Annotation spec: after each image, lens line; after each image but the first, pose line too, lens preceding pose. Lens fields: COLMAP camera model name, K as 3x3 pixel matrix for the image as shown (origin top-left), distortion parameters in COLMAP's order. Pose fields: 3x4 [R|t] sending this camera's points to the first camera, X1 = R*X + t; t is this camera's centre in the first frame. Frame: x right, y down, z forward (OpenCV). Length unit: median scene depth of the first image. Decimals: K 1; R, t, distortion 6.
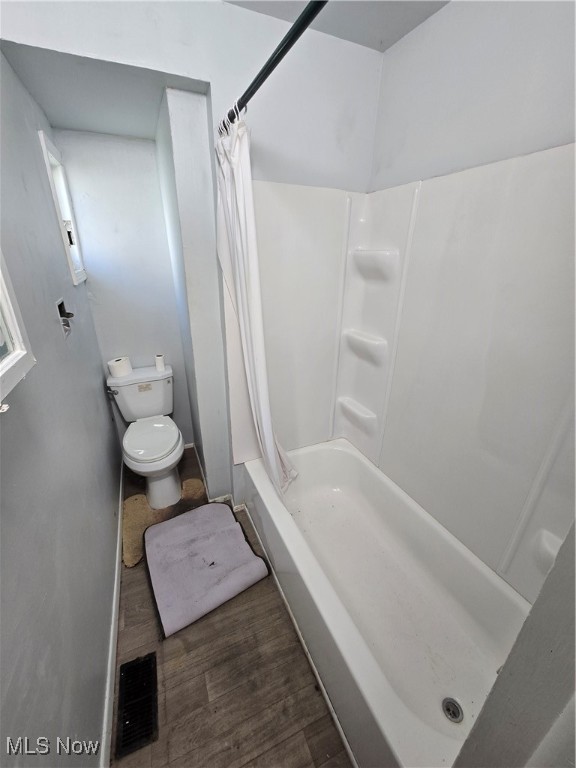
lens RADIAL K [[317.3, 0, 287.2], [0, 317.3, 383.8], [0, 0, 1]] dist [0.000810, -0.000378]
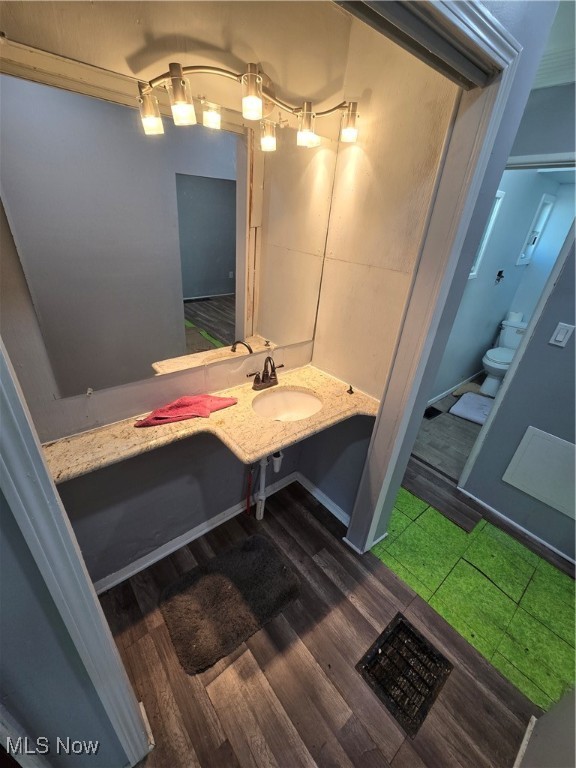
lens RADIAL K [[317.3, 0, 287.3], [0, 317.3, 381.3], [0, 0, 1]] dist [0.000810, -0.000378]
pose [[0.286742, 0.454634, -0.843260, 0.785922], [-0.428768, 0.848044, 0.311415, 0.256987], [0.856701, 0.272267, 0.438102, -0.766602]]
